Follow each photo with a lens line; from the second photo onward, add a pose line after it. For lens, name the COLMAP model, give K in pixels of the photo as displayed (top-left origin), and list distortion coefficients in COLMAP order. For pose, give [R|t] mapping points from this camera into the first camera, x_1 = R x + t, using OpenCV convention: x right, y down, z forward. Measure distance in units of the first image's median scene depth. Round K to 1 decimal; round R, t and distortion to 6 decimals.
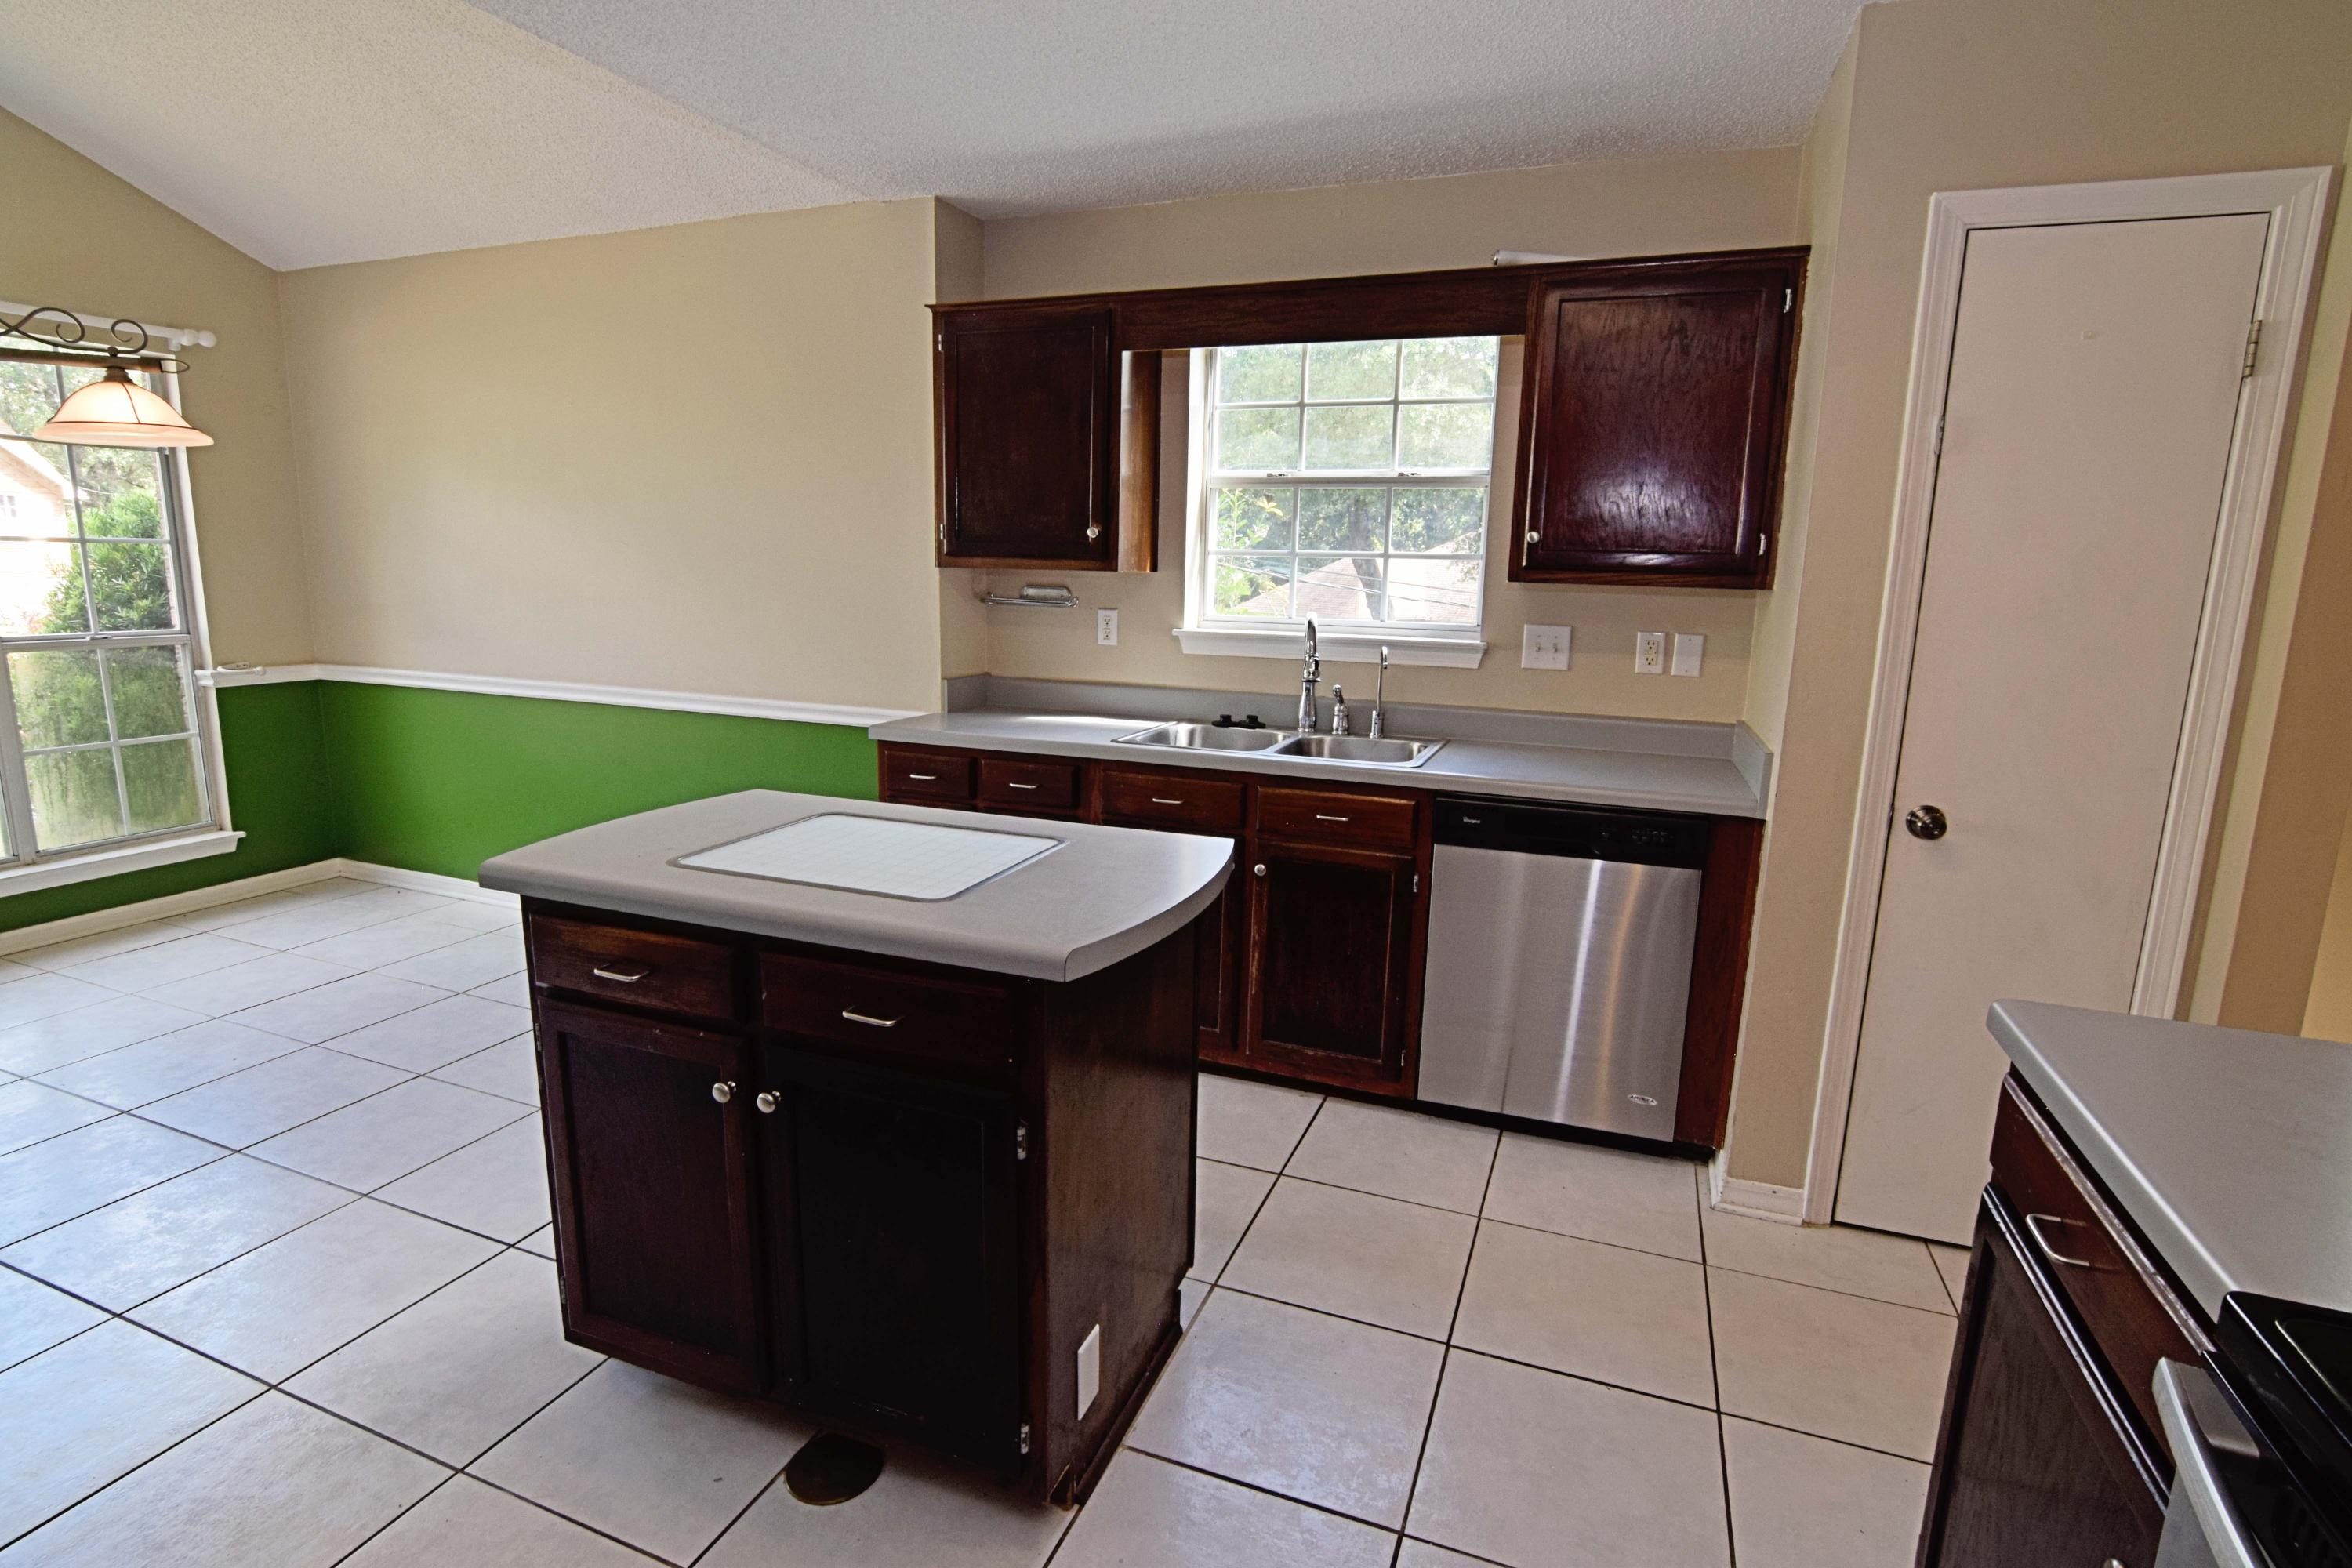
lens RADIAL K [[1144.8, 0, 1178.5], [0, 1144.8, 774.1], [0, 0, 1]] dist [-0.025265, 0.000462]
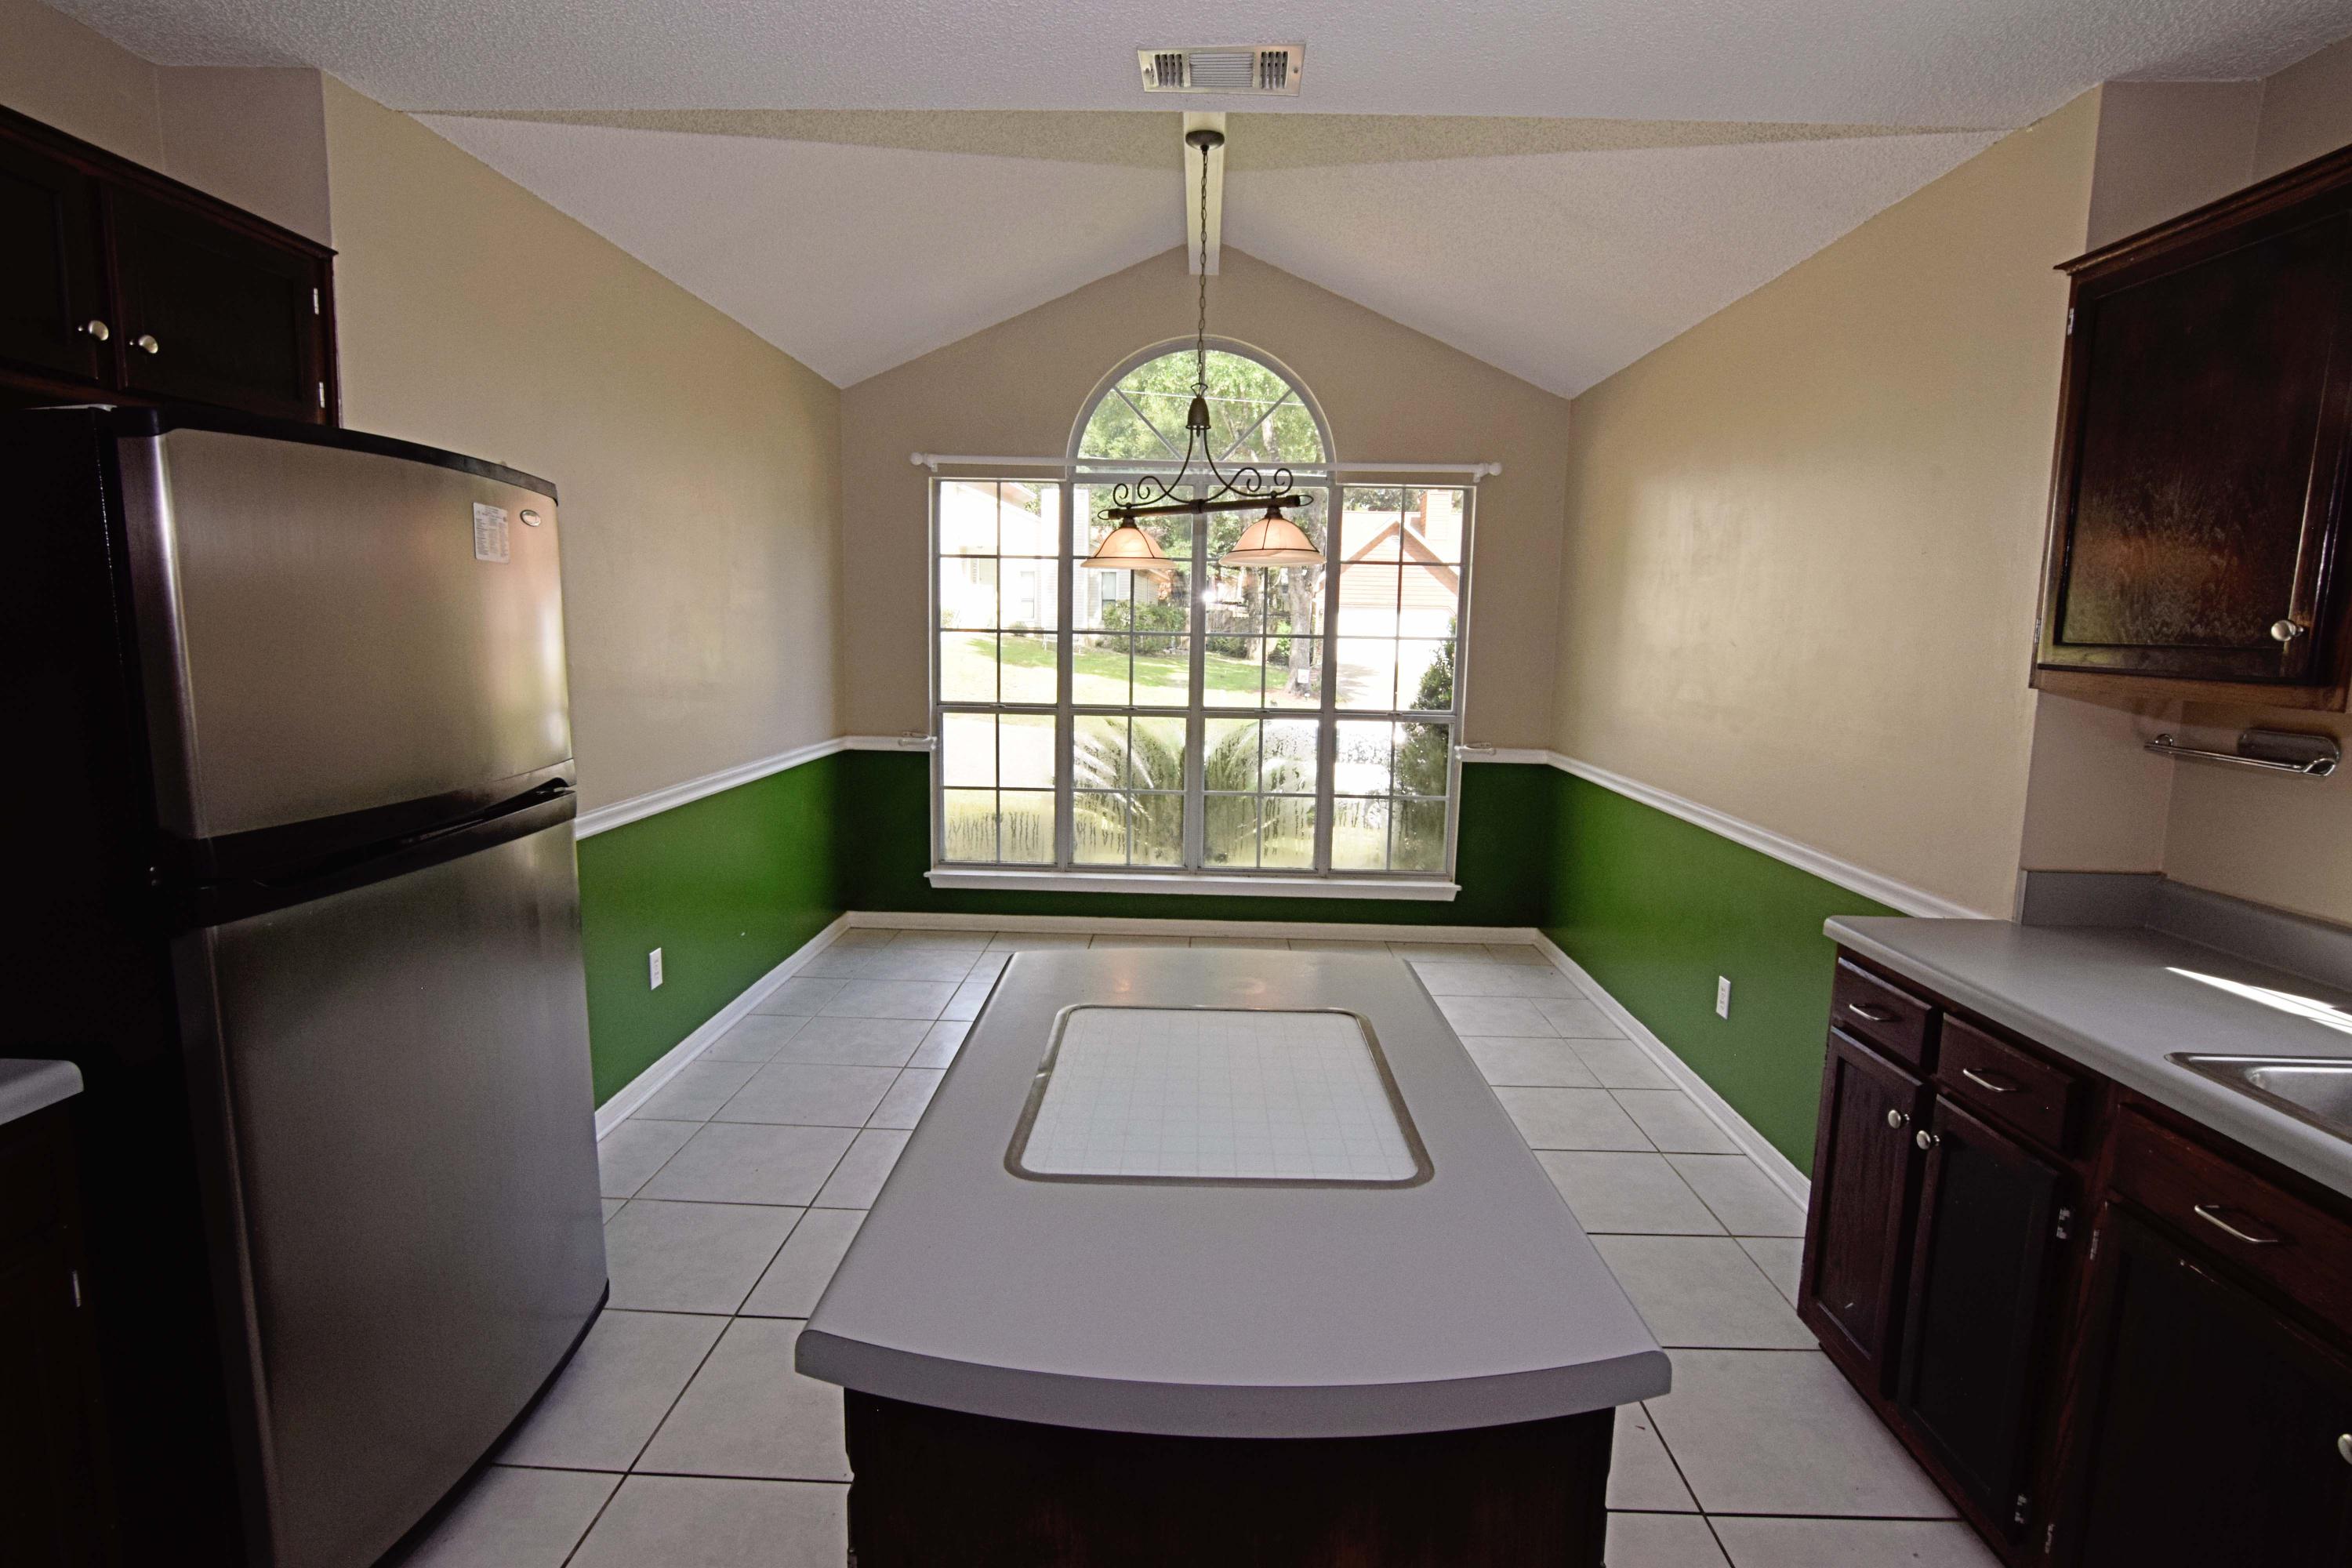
lens RADIAL K [[1144.8, 0, 1178.5], [0, 1144.8, 774.1], [0, 0, 1]] dist [-0.025265, 0.000462]
pose [[0.336344, 0.106807, -0.935663, 0.196374], [-0.181299, 0.982306, 0.046960, -0.078718], [0.924123, 0.153840, 0.349757, 0.362872]]
